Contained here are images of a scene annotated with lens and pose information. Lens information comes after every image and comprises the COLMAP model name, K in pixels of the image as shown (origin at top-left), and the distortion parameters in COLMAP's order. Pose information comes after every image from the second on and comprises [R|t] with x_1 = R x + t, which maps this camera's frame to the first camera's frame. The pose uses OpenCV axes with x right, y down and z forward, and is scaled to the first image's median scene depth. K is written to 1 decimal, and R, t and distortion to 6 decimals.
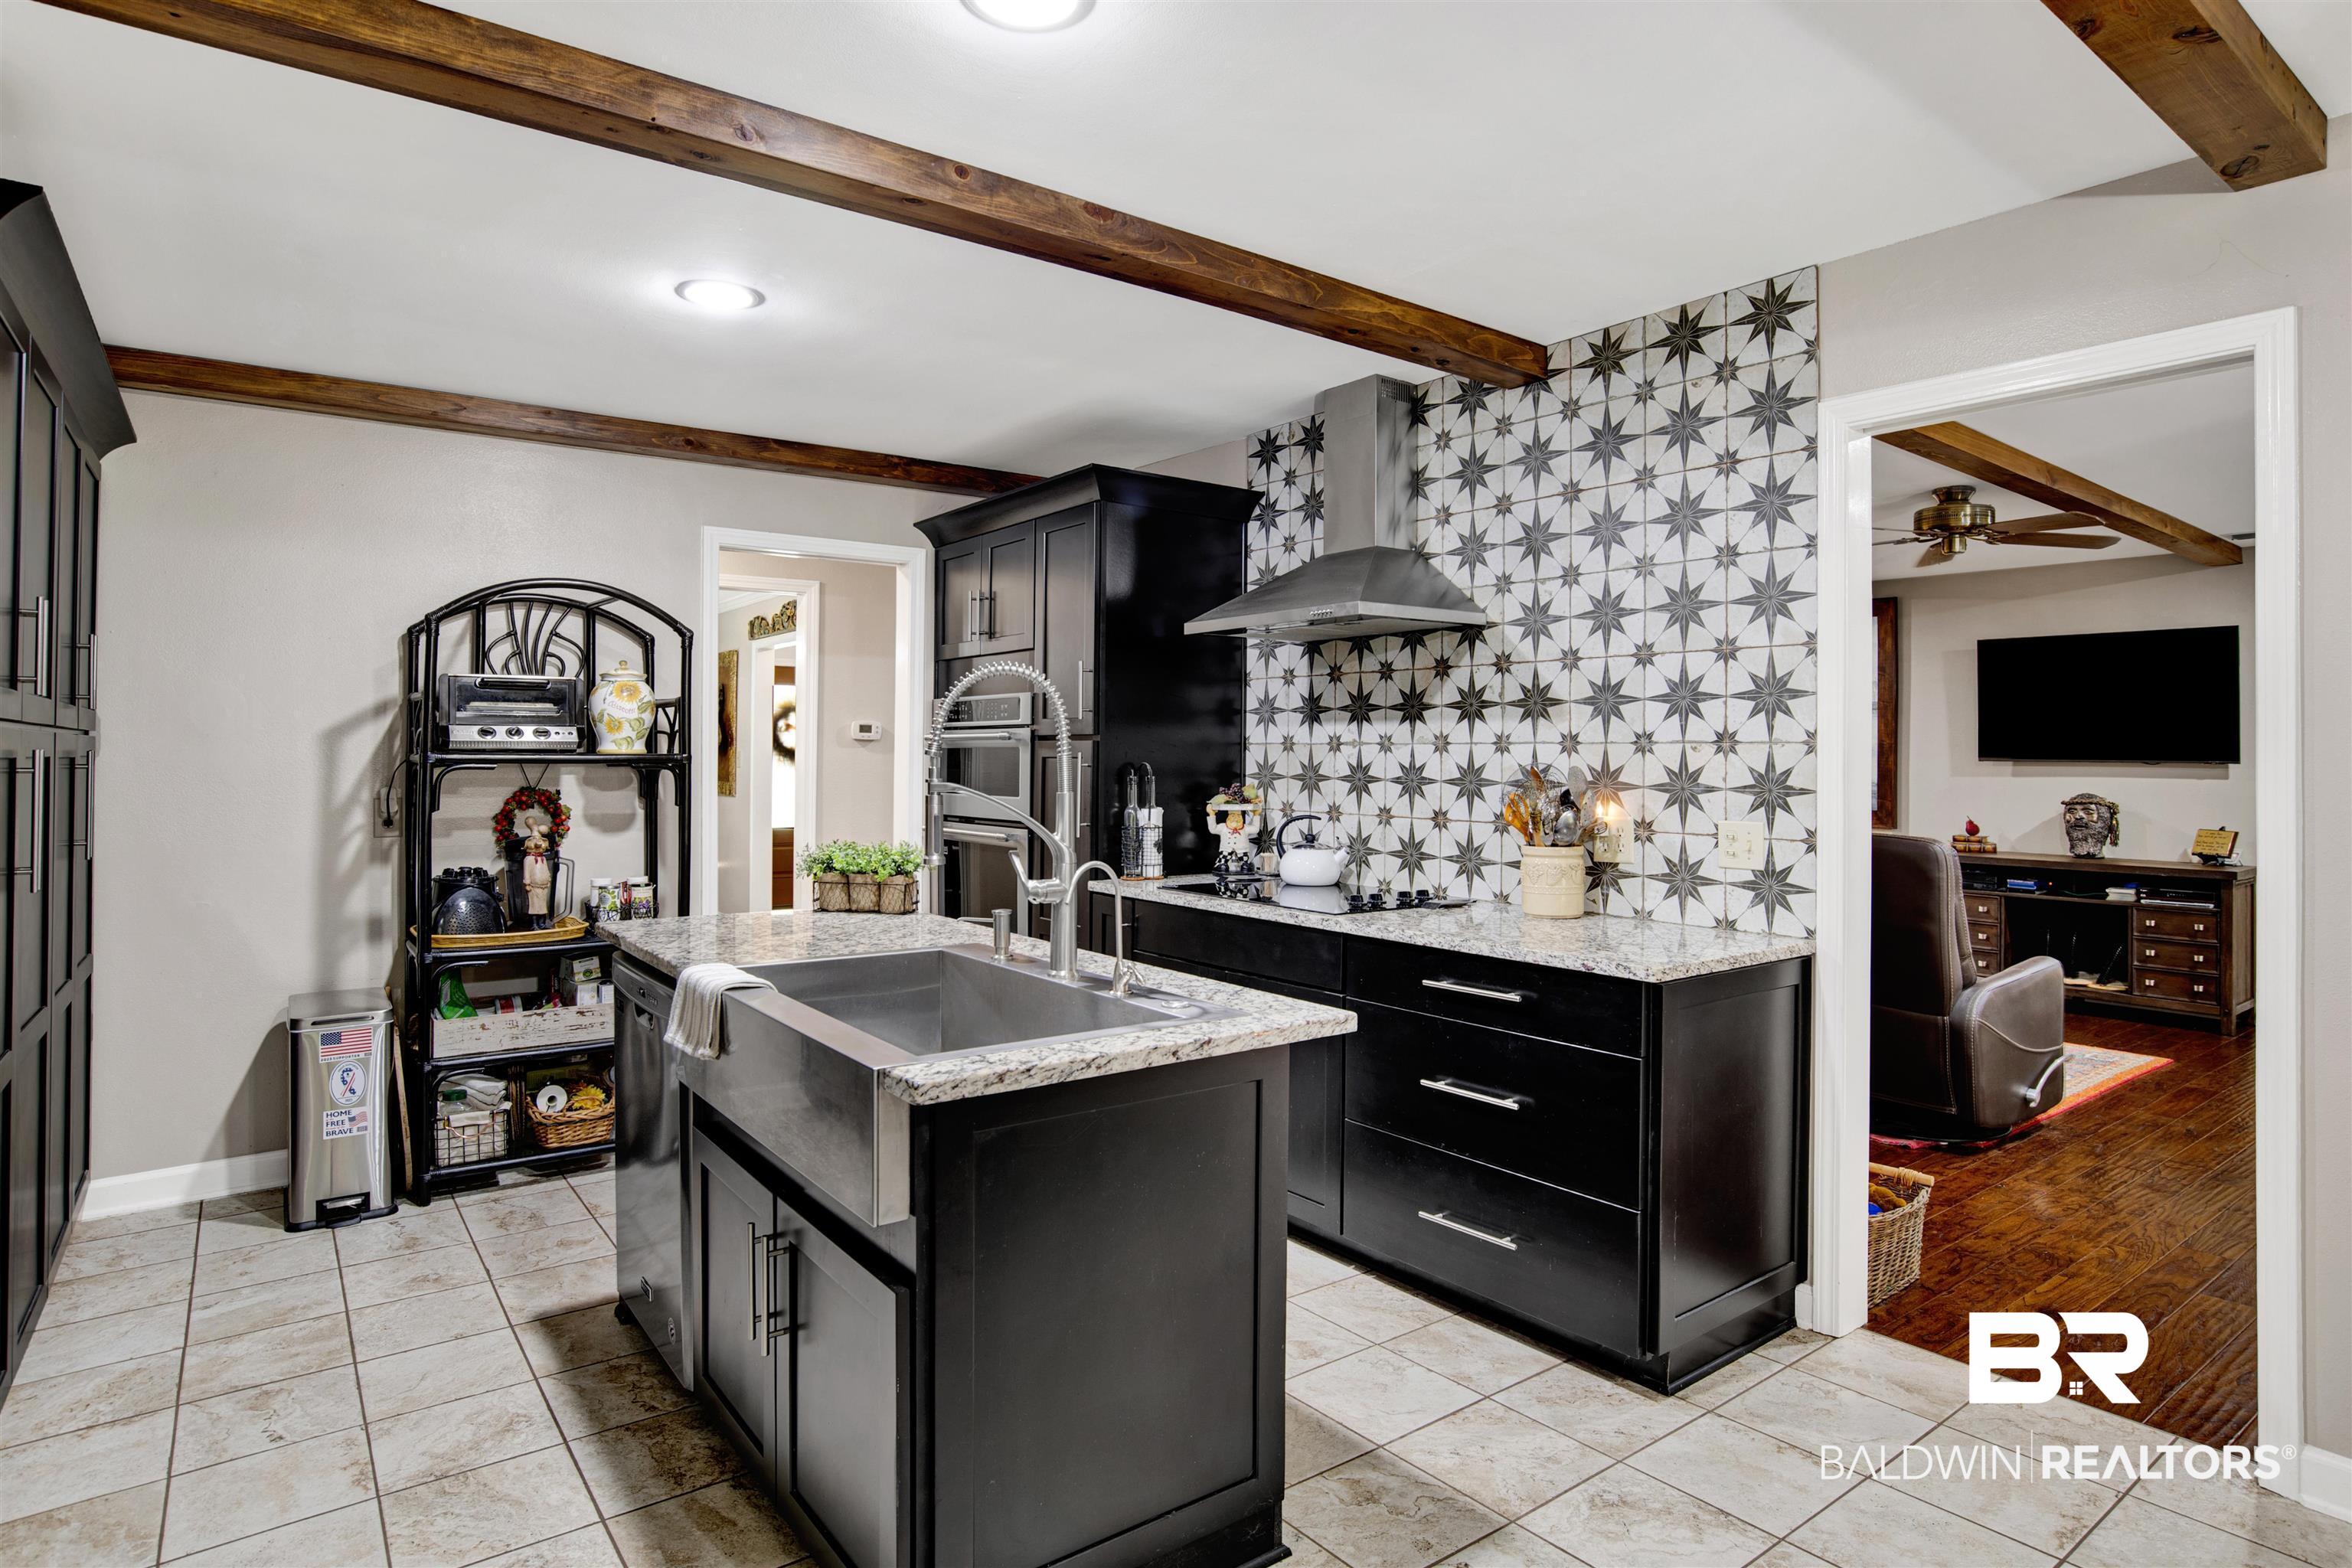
lens RADIAL K [[1258.9, 0, 1217.4], [0, 1258.9, 754.0], [0, 0, 1]] dist [-0.005068, -0.000587]
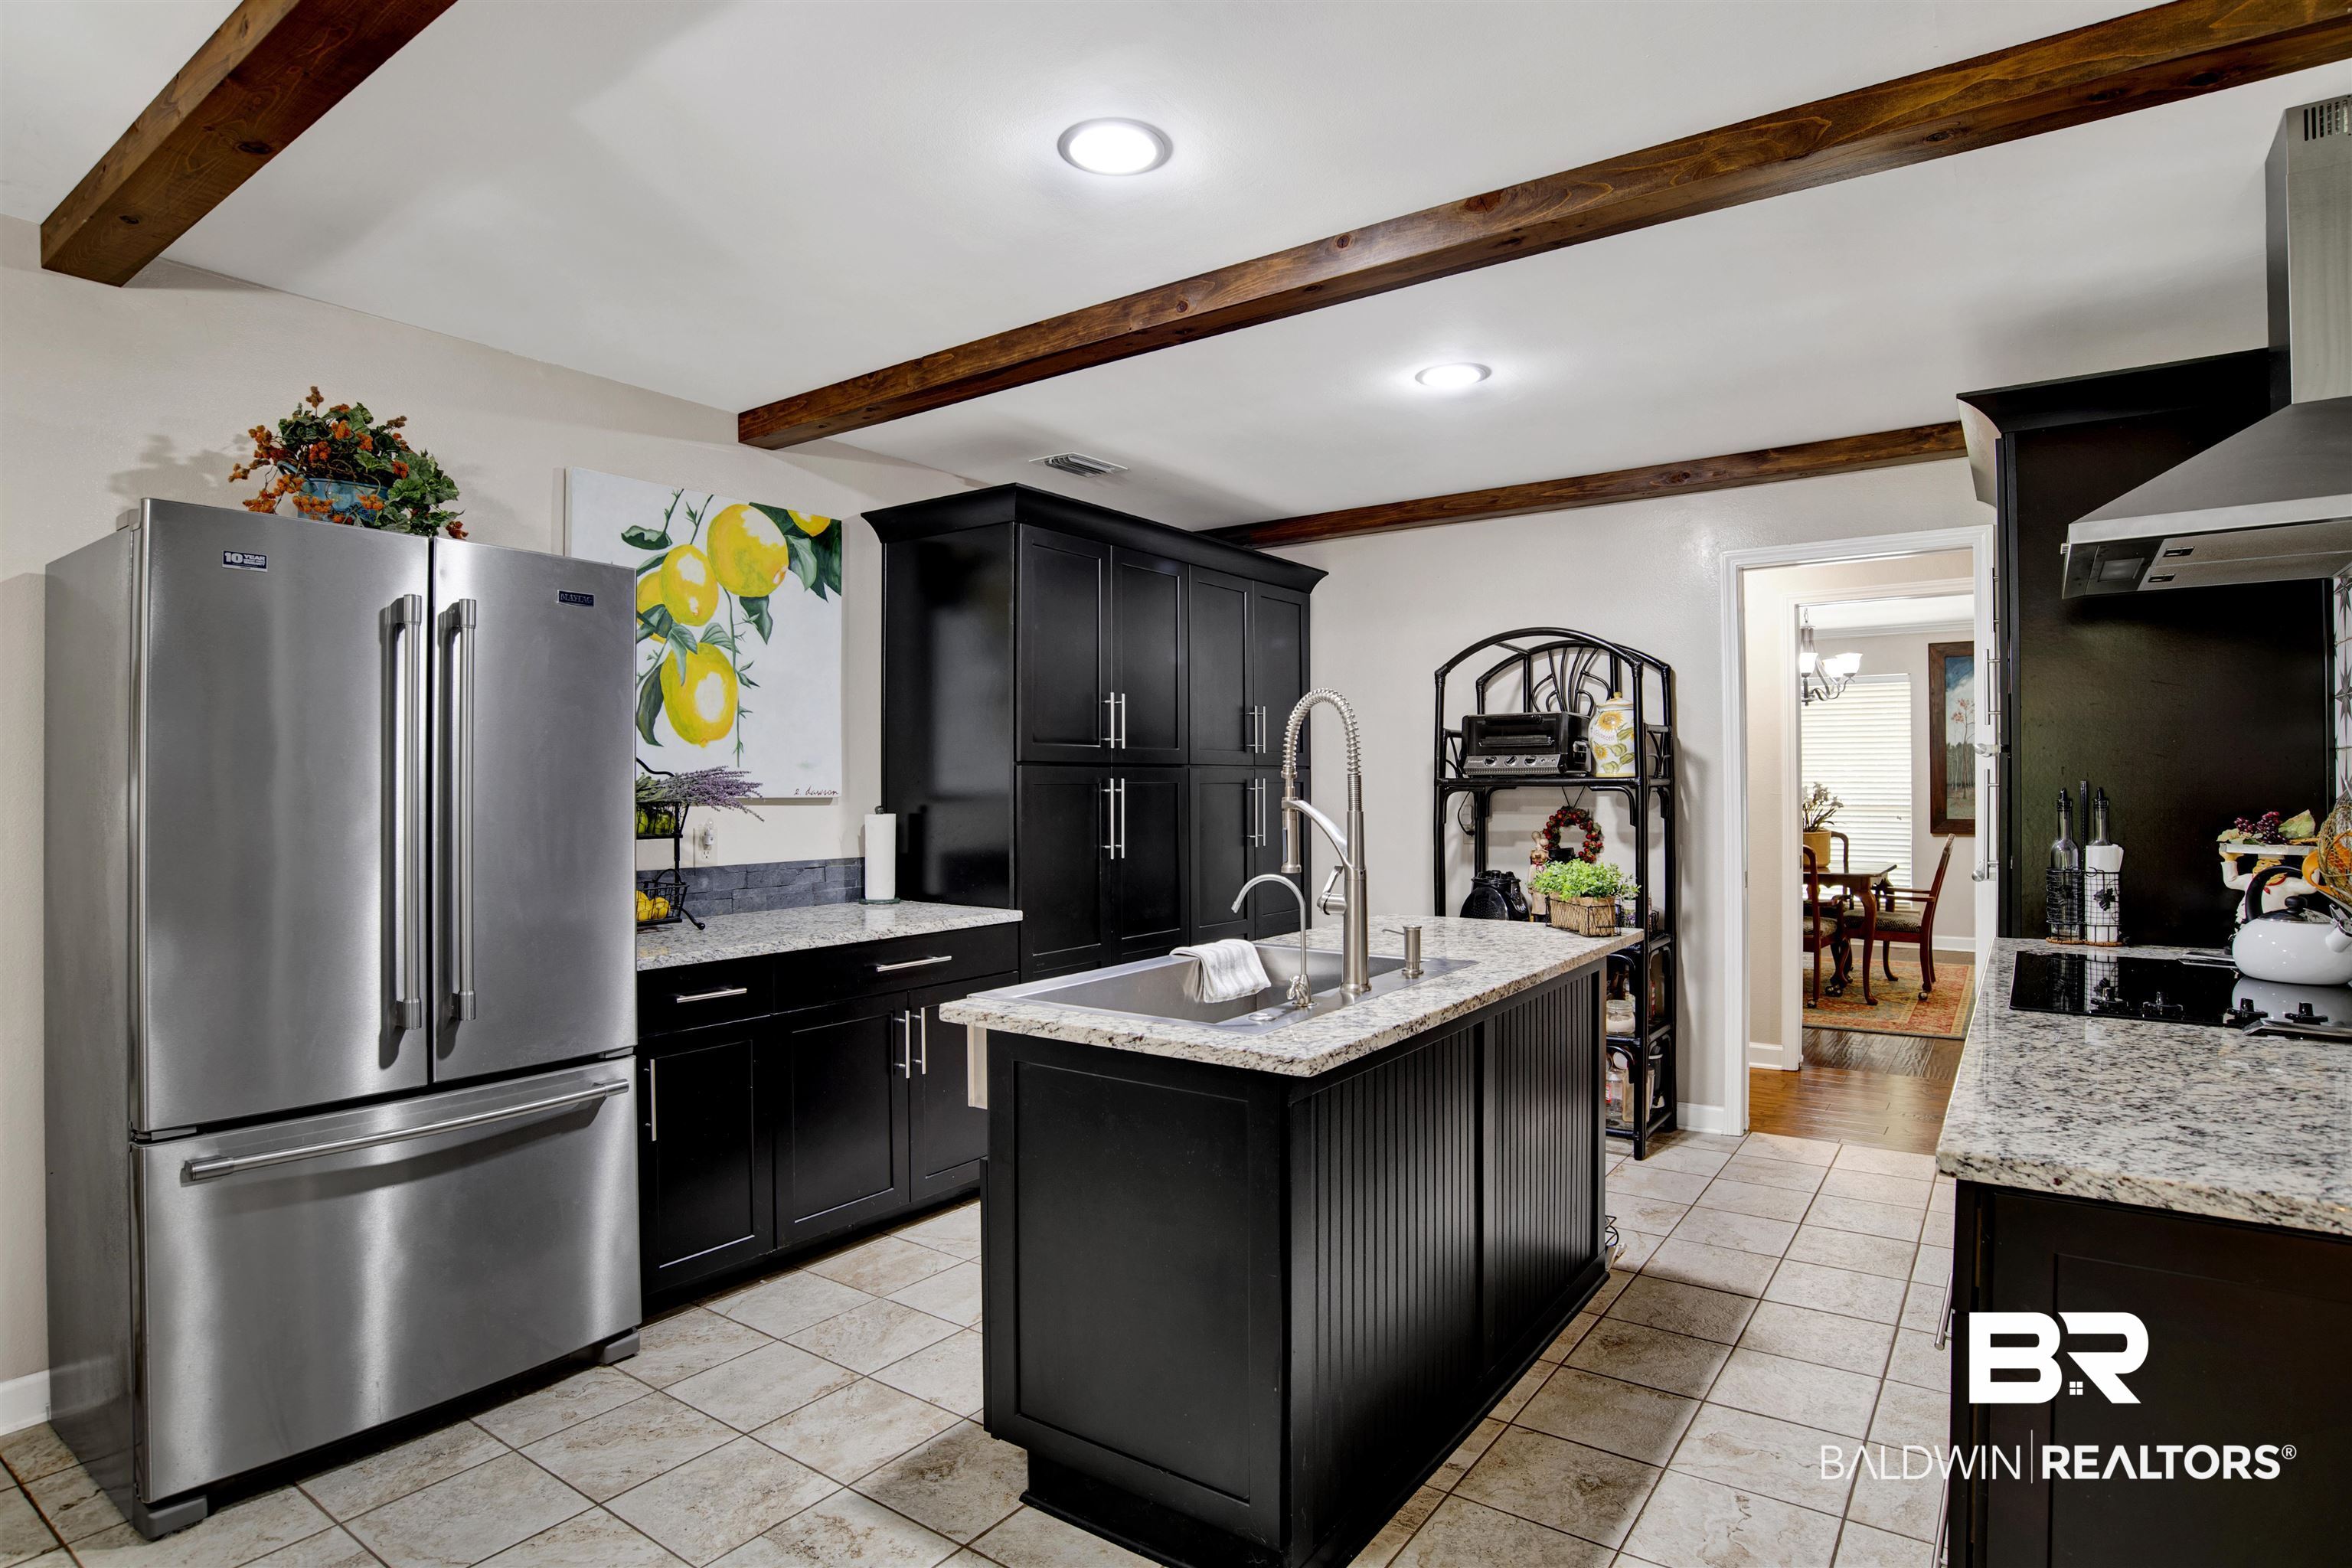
lens RADIAL K [[1268.9, 0, 1196.6], [0, 1268.9, 770.7], [0, 0, 1]] dist [-0.053203, 0.014278]
pose [[0.304502, -0.016928, -0.952361, 0.522038], [0.008619, 0.999850, -0.015017, 0.008502], [0.952473, -0.003636, 0.304602, 0.359815]]
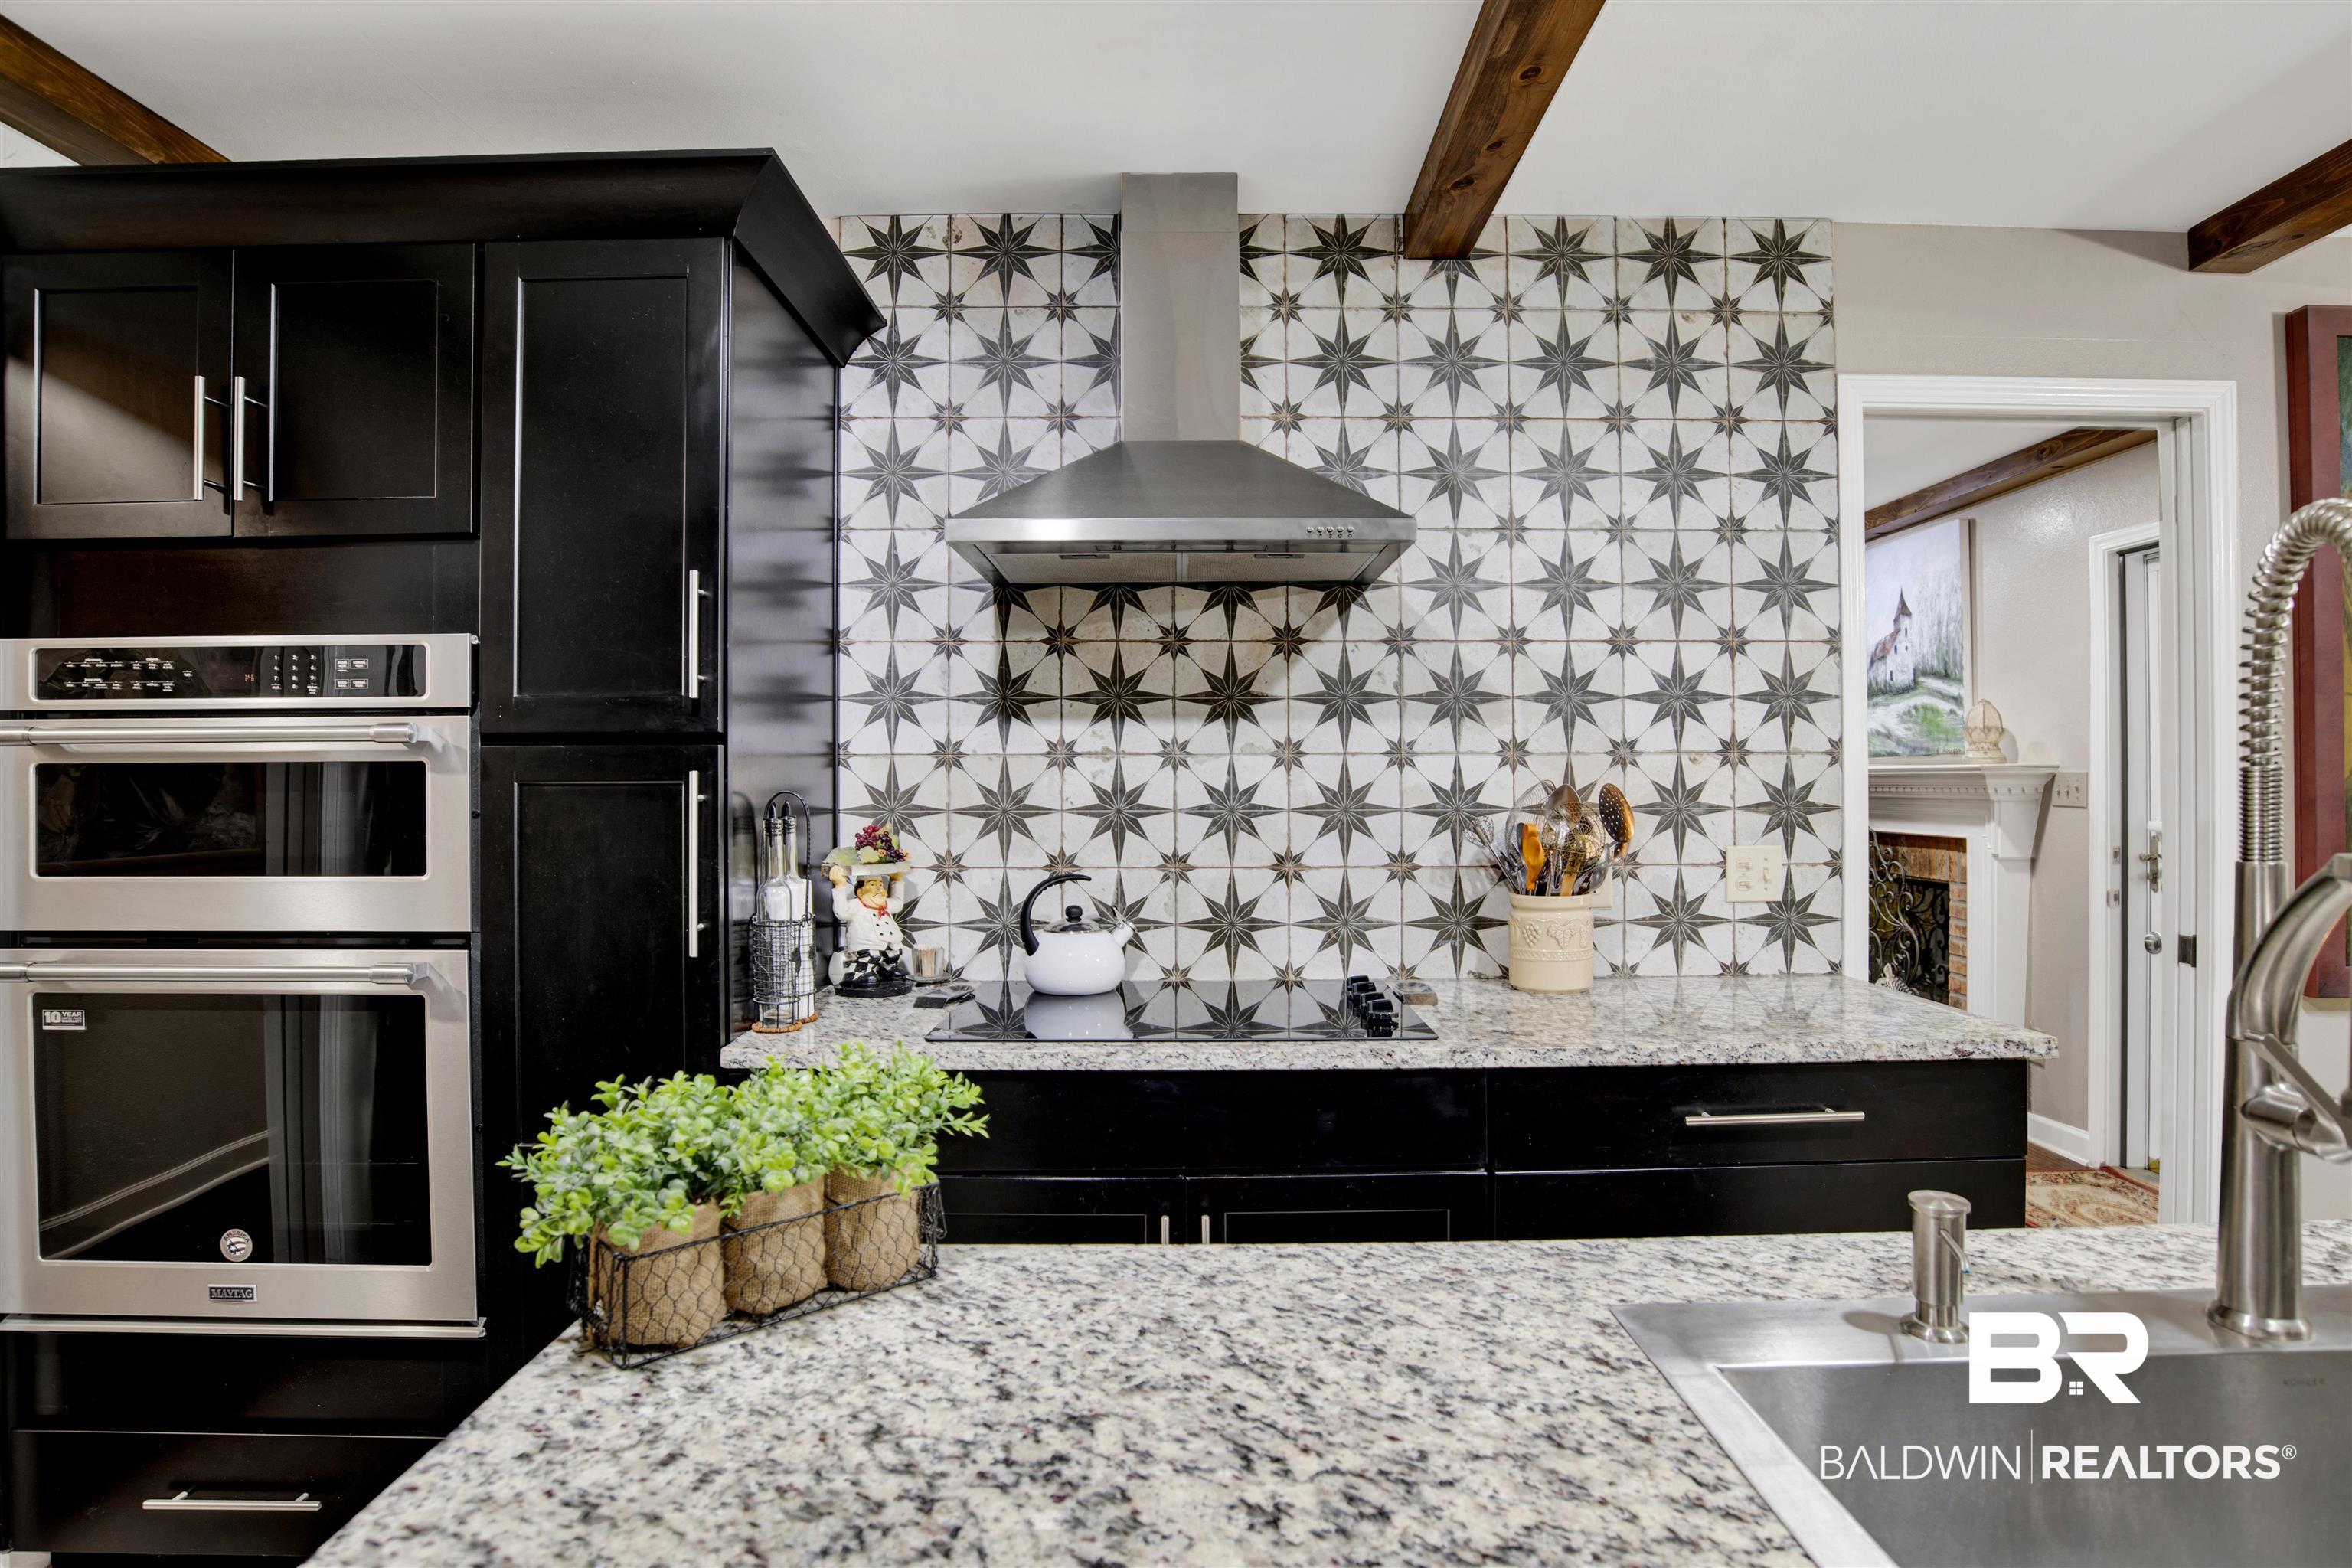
lens RADIAL K [[1268.9, 0, 1196.6], [0, 1268.9, 770.7], [0, 0, 1]] dist [-0.053203, 0.014278]
pose [[0.615569, -0.006602, 0.788055, -0.385584], [0.007687, 0.999968, 0.002373, -0.001481], [-0.788045, 0.004597, 0.615600, 0.622266]]
